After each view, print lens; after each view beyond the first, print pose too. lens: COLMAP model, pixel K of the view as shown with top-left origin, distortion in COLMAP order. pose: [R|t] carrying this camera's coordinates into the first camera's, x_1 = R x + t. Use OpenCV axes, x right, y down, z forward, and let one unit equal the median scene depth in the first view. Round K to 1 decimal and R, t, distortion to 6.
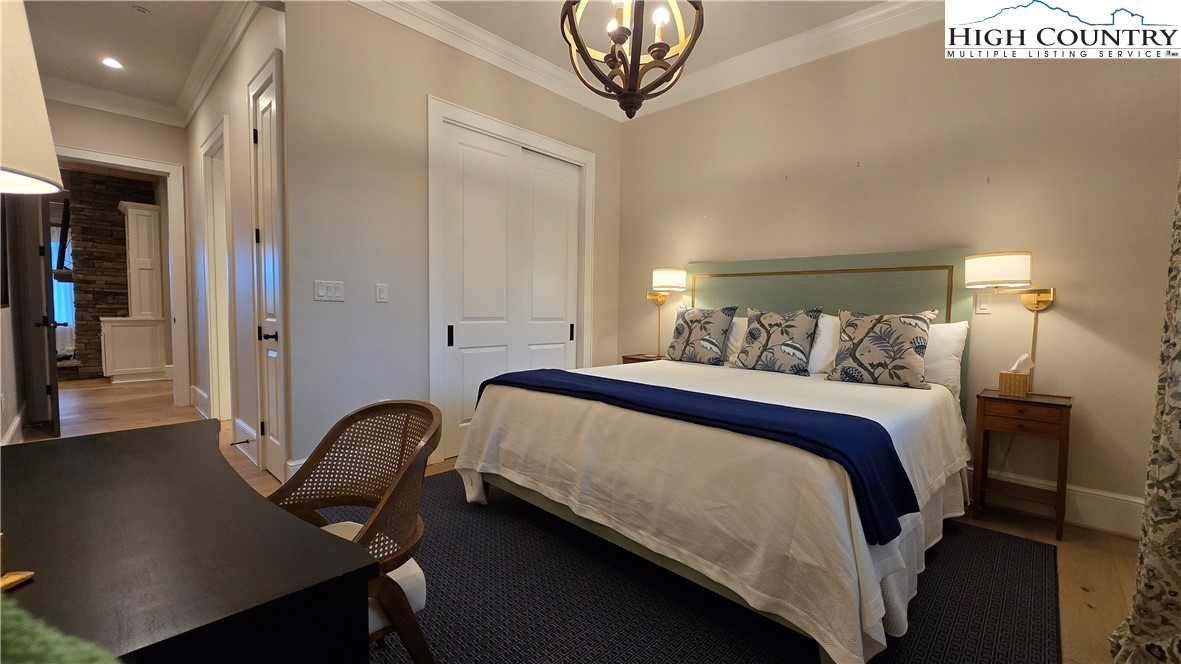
lens RADIAL K [[487.1, 0, 587.4], [0, 487.1, 336.9], [0, 0, 1]] dist [-0.003653, 0.000602]
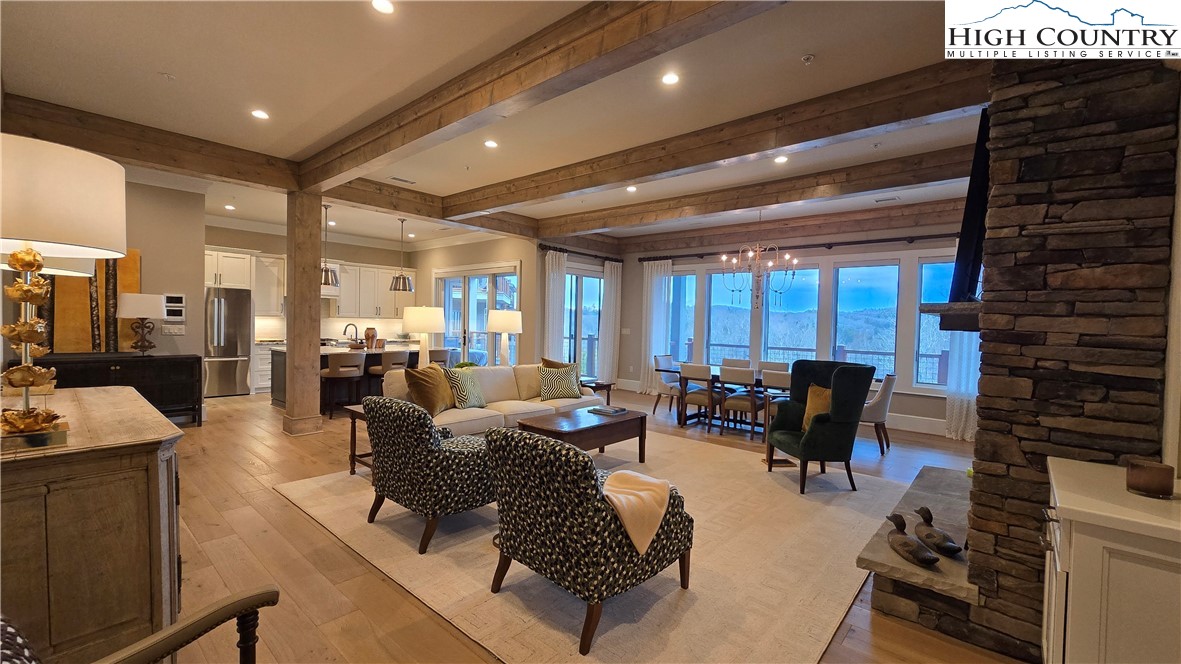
lens RADIAL K [[487.1, 0, 599.6], [0, 487.1, 332.4], [0, 0, 1]] dist [-0.003653, 0.000602]
pose [[0.079987, 0.005797, -0.996779, -0.739095], [-0.086808, 0.996224, -0.001172, -0.092497], [0.993009, 0.086622, 0.080188, 0.705884]]
